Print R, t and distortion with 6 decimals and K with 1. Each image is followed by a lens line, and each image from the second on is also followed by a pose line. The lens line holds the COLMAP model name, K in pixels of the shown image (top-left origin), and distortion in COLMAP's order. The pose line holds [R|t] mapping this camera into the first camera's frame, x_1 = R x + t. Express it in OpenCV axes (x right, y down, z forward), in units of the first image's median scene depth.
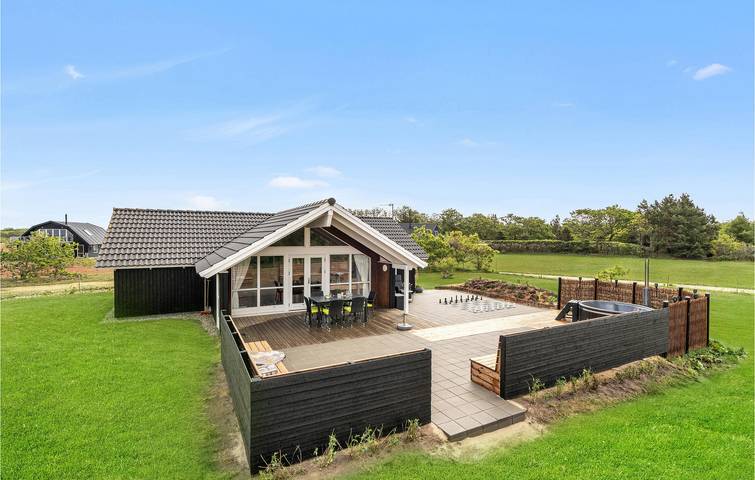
lens RADIAL K [[350.8, 0, 377.5], [0, 350.8, 240.0], [0, 0, 1]] dist [0.000926, 0.000107]
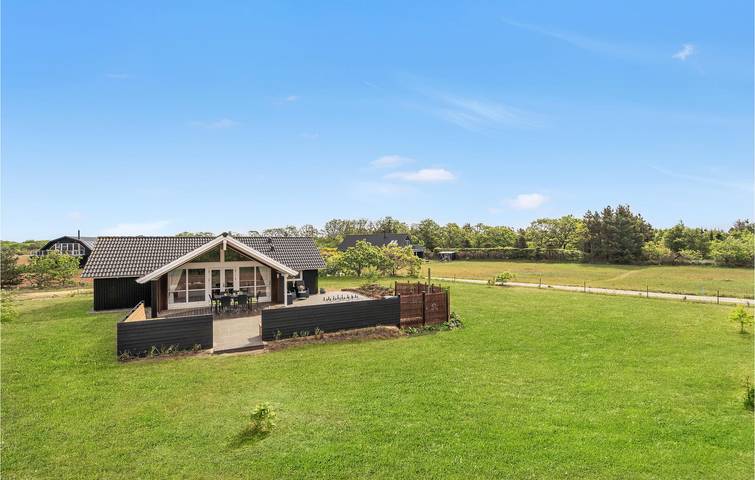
lens RADIAL K [[343.5, 0, 377.5], [0, 343.5, 240.0], [0, 0, 1]] dist [0.000317, 0.000175]
pose [[0.999735, -0.012272, -0.019469, 0.252054], [0.011892, 0.999738, -0.019543, -0.020040], [0.019704, 0.019306, 0.999619, -0.232592]]
